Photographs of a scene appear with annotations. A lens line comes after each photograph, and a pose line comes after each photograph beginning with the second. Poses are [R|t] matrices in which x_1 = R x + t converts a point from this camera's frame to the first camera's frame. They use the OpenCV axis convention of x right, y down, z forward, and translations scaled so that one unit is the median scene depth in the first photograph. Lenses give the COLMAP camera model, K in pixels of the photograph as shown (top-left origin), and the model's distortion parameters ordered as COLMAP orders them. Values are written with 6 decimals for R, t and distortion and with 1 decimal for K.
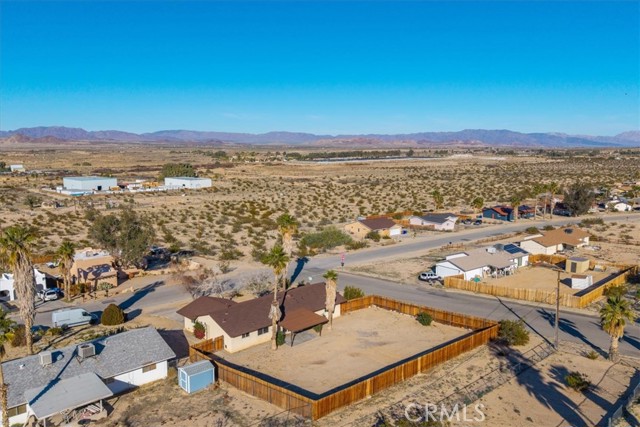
lens RADIAL K [[501.6, 0, 320.0], [0, 501.6, 213.5], [0, 0, 1]] dist [0.051722, -0.091061]
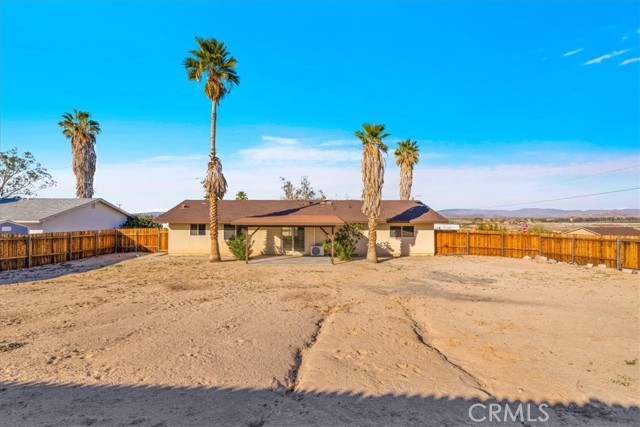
lens RADIAL K [[274.5, 0, 310.6], [0, 274.5, 211.4], [0, 0, 1]] dist [-0.000740, 0.000004]
pose [[0.727648, -0.013117, -0.685825, 0.097743], [-0.095432, 0.988158, -0.120151, 0.148667], [0.679279, 0.152878, 0.717780, 0.522627]]
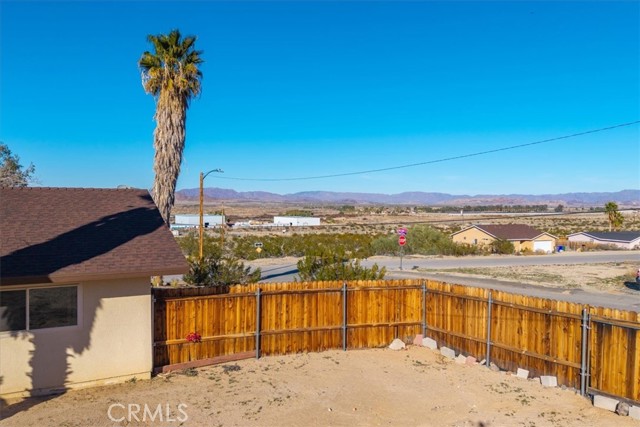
lens RADIAL K [[501.6, 0, 320.0], [0, 501.6, 213.5], [0, 0, 1]] dist [0.051722, -0.091061]
pose [[0.965070, 0.010894, -0.261766, 0.091339], [-0.042064, 0.992617, -0.113767, 0.123855], [0.258594, 0.120804, 0.958403, 0.625225]]
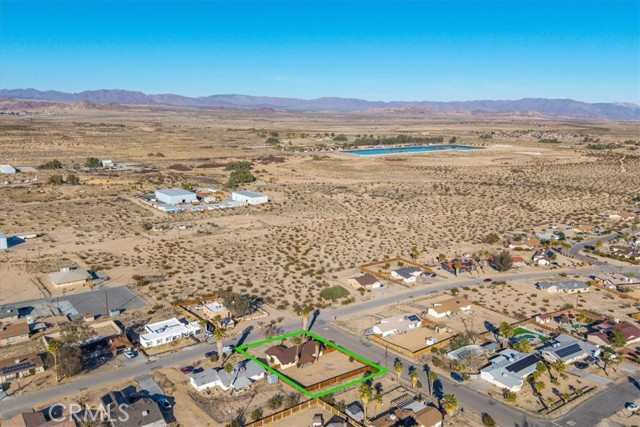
lens RADIAL K [[501.6, 0, 320.0], [0, 501.6, 213.5], [0, 0, 1]] dist [0.051722, -0.091061]
pose [[0.994698, 0.036654, -0.096087, 0.187103], [-0.030008, 0.997115, 0.069724, -0.535103], [0.098365, -0.066471, 0.992928, -1.179488]]
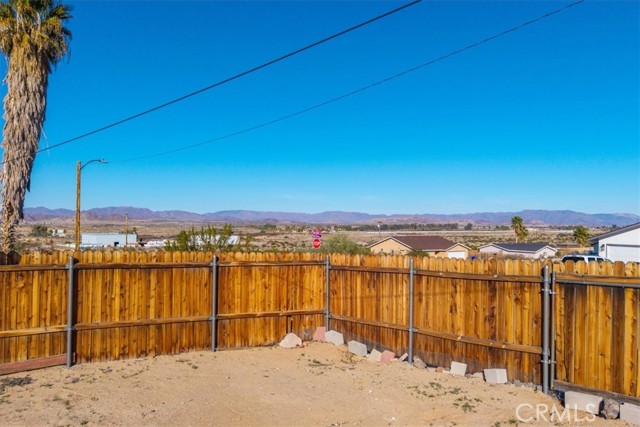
lens RADIAL K [[501.6, 0, 320.0], [0, 501.6, 213.5], [0, 0, 1]] dist [0.051722, -0.091061]
pose [[0.994066, 0.001113, -0.108770, 0.092792], [-0.018270, 0.987450, -0.156869, 0.133464], [0.107230, 0.157925, 0.981612, 0.665241]]
